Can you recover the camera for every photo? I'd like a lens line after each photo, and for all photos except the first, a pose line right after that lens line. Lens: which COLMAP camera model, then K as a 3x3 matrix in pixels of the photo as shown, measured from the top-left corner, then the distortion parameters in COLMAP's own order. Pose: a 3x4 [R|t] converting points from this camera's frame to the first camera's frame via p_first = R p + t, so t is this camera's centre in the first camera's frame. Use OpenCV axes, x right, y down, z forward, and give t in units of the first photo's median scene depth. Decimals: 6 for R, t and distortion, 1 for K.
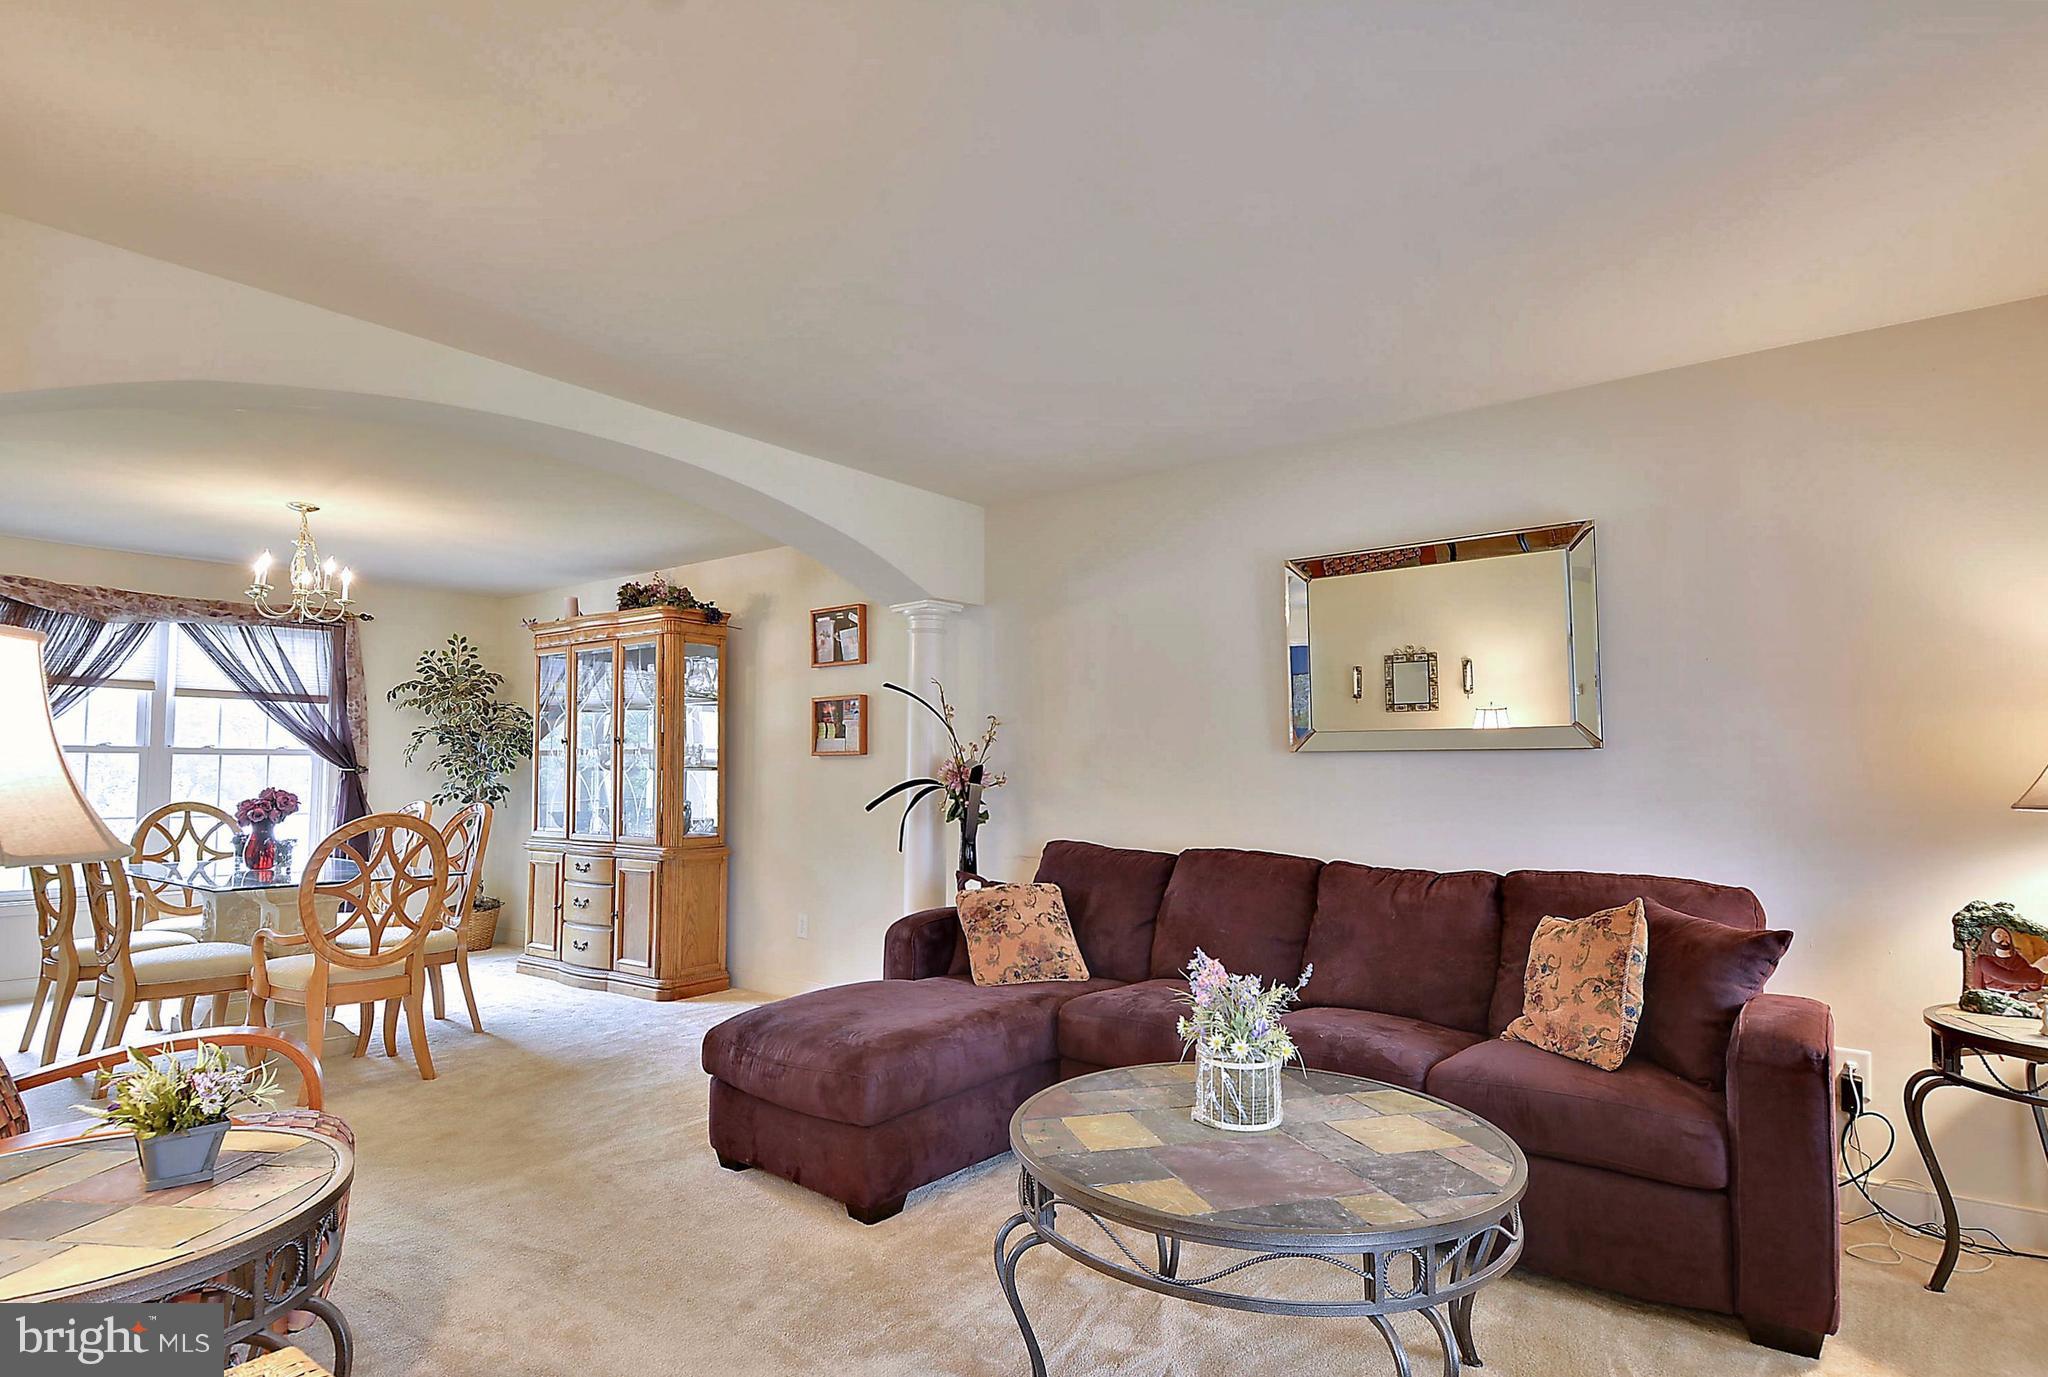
lens RADIAL K [[978.1, 0, 1024.8], [0, 978.1, 694.0], [0, 0, 1]] dist [0.001152, -0.021611]
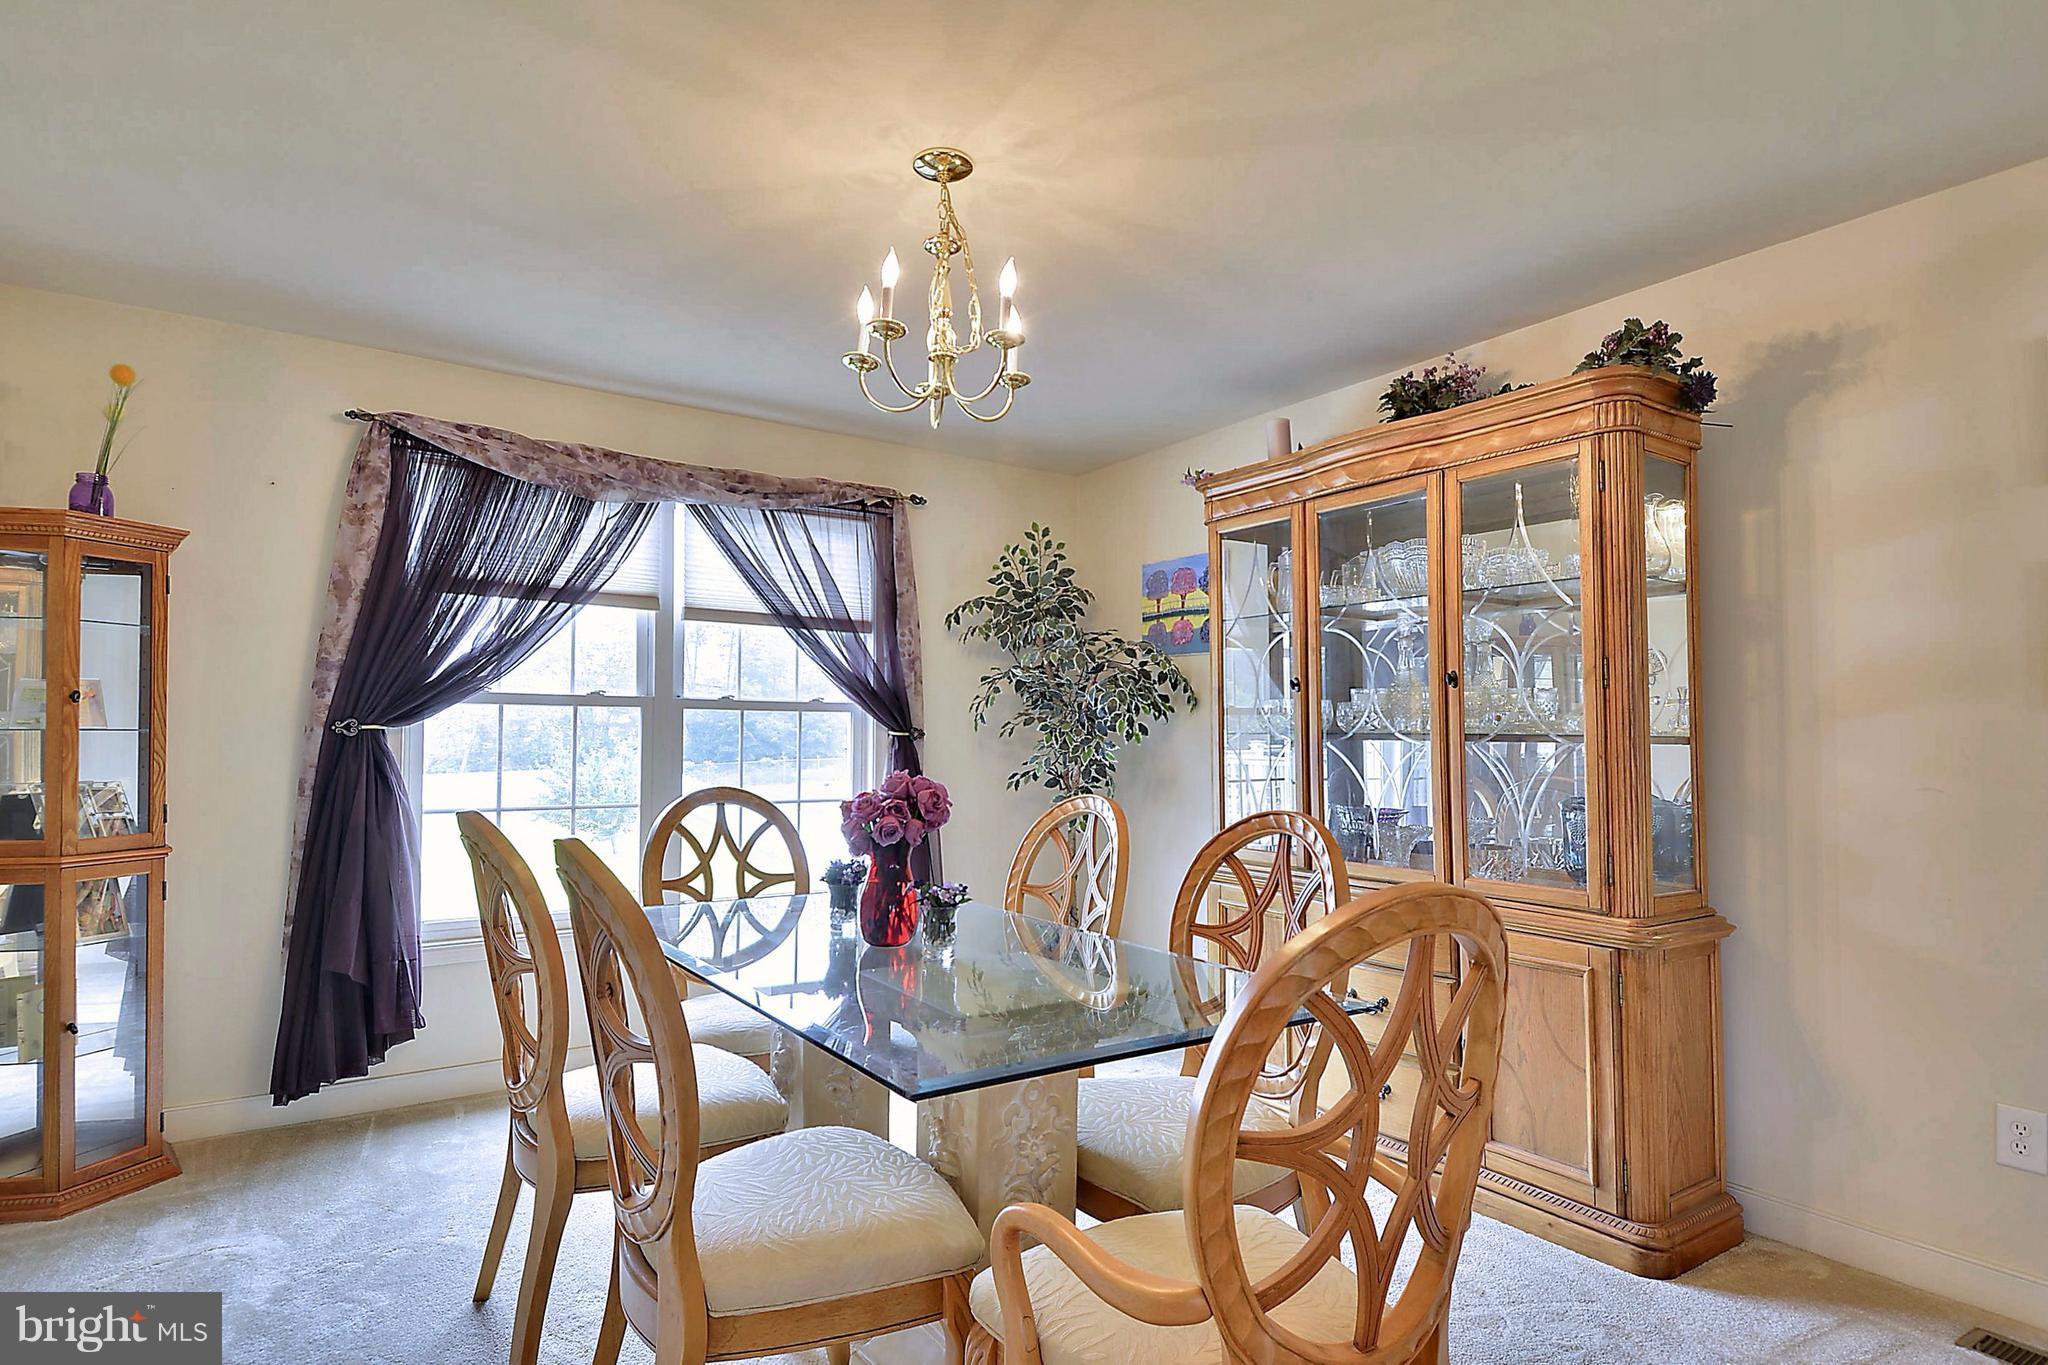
lens RADIAL K [[1125.2, 0, 1031.9], [0, 1125.2, 665.1], [0, 0, 1]] dist [0.028463, -0.072217]
pose [[0.929000, -0.016892, -0.369693, -0.389236], [0.020606, 0.999769, 0.006100, 0.033524], [0.369505, -0.013285, 0.929134, 0.388342]]
